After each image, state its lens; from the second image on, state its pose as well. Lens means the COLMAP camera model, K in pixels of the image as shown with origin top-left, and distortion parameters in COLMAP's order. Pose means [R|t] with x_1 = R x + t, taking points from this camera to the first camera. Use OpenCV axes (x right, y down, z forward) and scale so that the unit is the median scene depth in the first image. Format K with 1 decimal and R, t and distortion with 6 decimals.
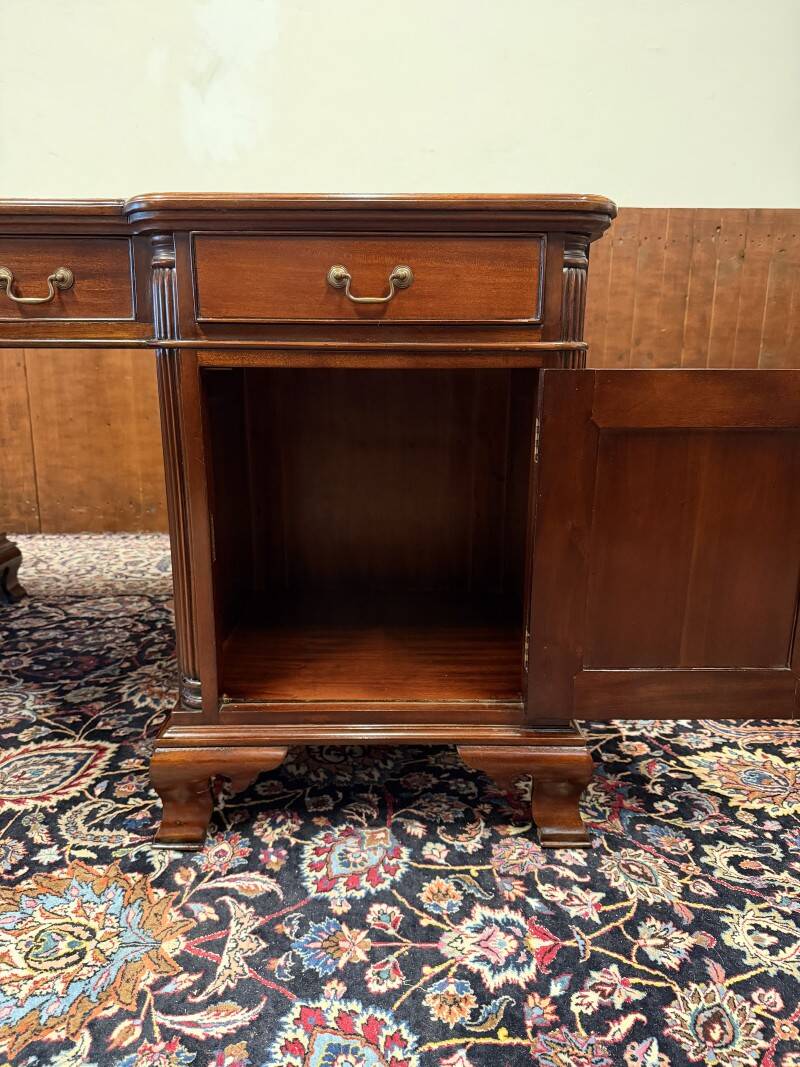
lens RADIAL K [[762.0, 0, 393.9], [0, 762.0, 537.0], [0, 0, 1]] dist [-0.003261, -0.003270]
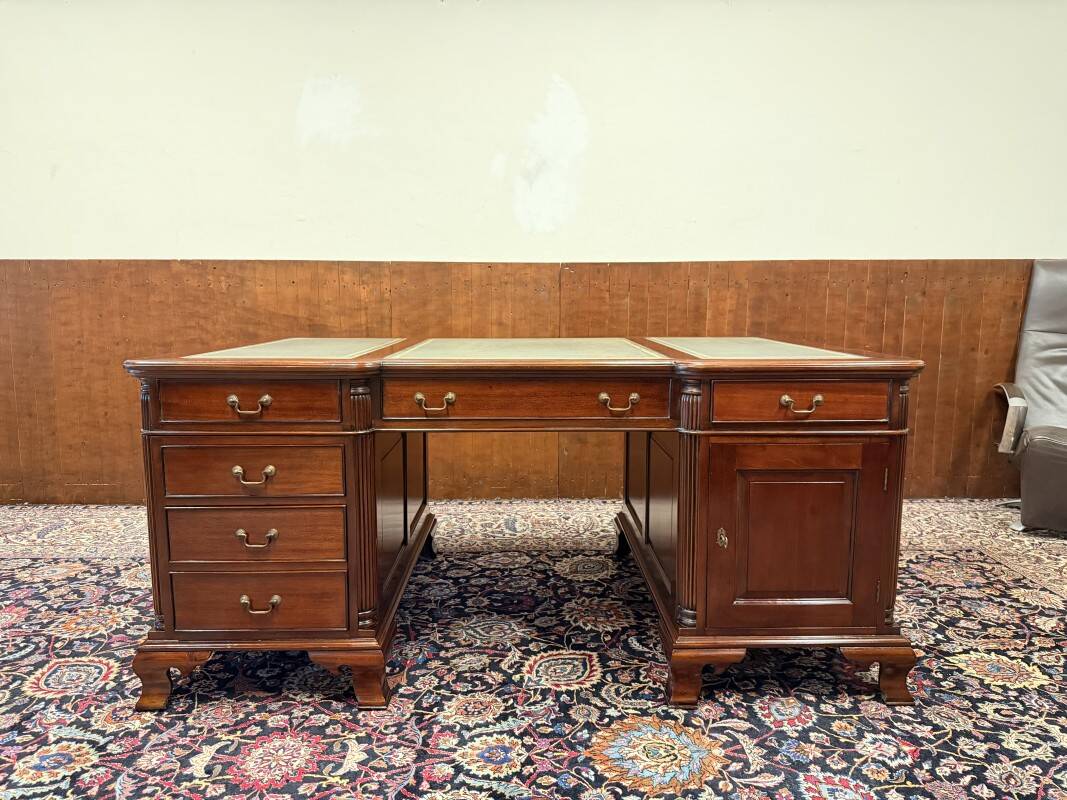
lens RADIAL K [[755.9, 0, 538.8], [0, 755.9, 398.8], [0, 0, 1]] dist [0.029443, -0.035972]
pose [[0.999855, -0.004112, 0.016537, -0.635176], [0.005695, 0.995284, -0.096840, -0.134065], [-0.016060, 0.096920, 0.995163, -0.808013]]
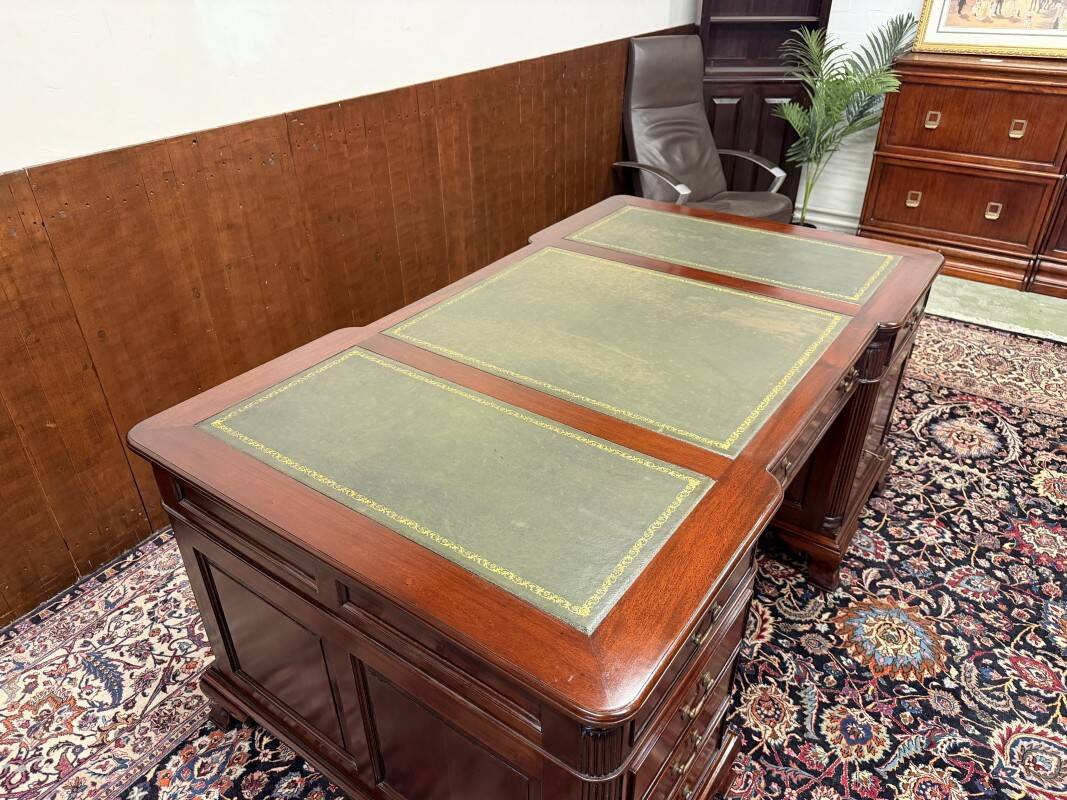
lens RADIAL K [[761.6, 0, 537.0], [0, 761.6, 399.0], [0, 0, 1]] dist [0.001112, -0.006281]
pose [[0.581466, -0.429182, 0.691159, -1.975457], [0.196724, 0.898498, 0.392429, -1.038136], [-0.789428, -0.092217, 0.606877, 0.413798]]
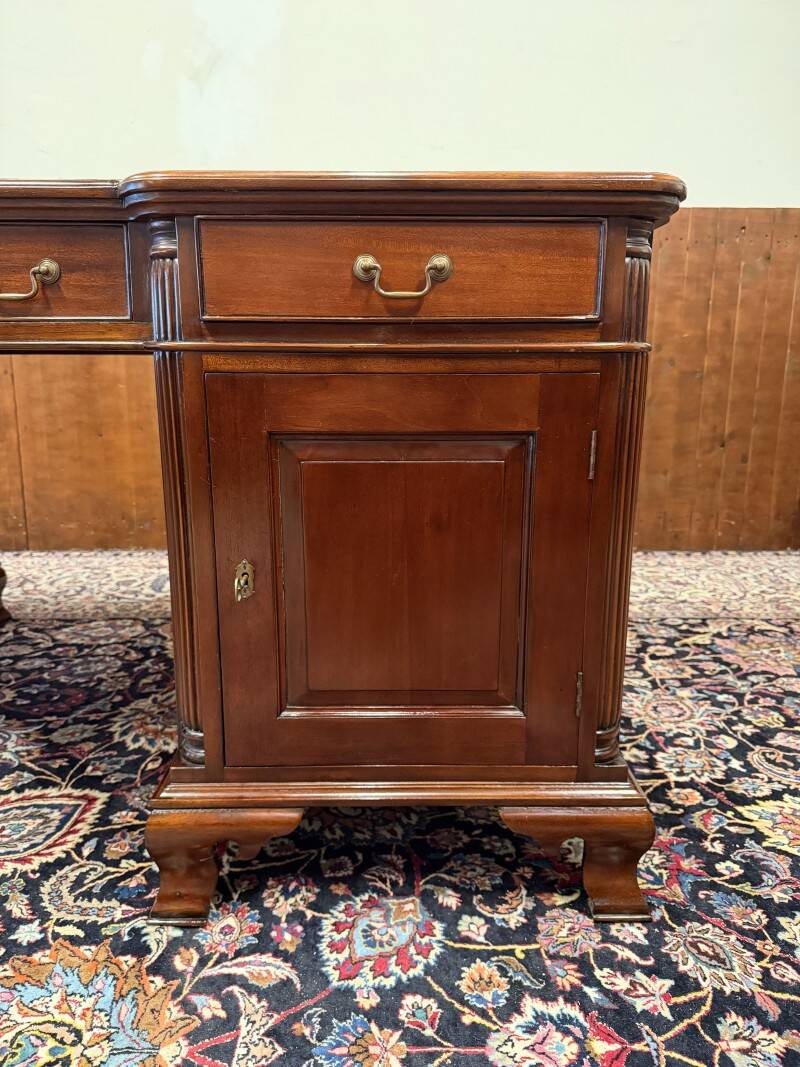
lens RADIAL K [[773.8, 0, 391.2], [0, 773.8, 533.9], [0, 0, 1]] dist [-0.011553, 0.001221]
pose [[0.999996, -0.001917, 0.001832, -0.039131], [0.001948, 0.999854, -0.016962, -0.021174], [-0.001799, 0.016965, 0.999854, 0.108640]]
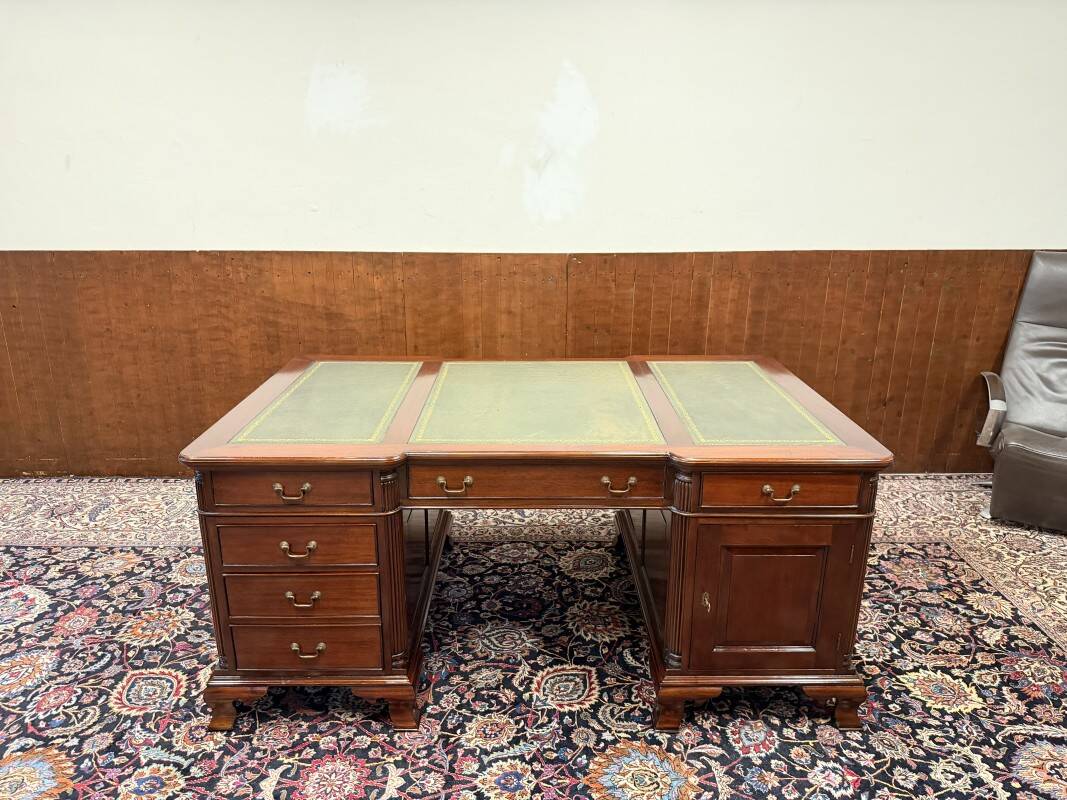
lens RADIAL K [[758.0, 0, 537.1], [0, 758.0, 397.7], [0, 0, 1]] dist [0.033180, -0.044976]
pose [[0.999974, -0.000265, 0.007158, -0.646628], [-0.000250, 0.997420, 0.071790, -0.650993], [-0.007159, -0.071789, 0.997394, -1.012288]]
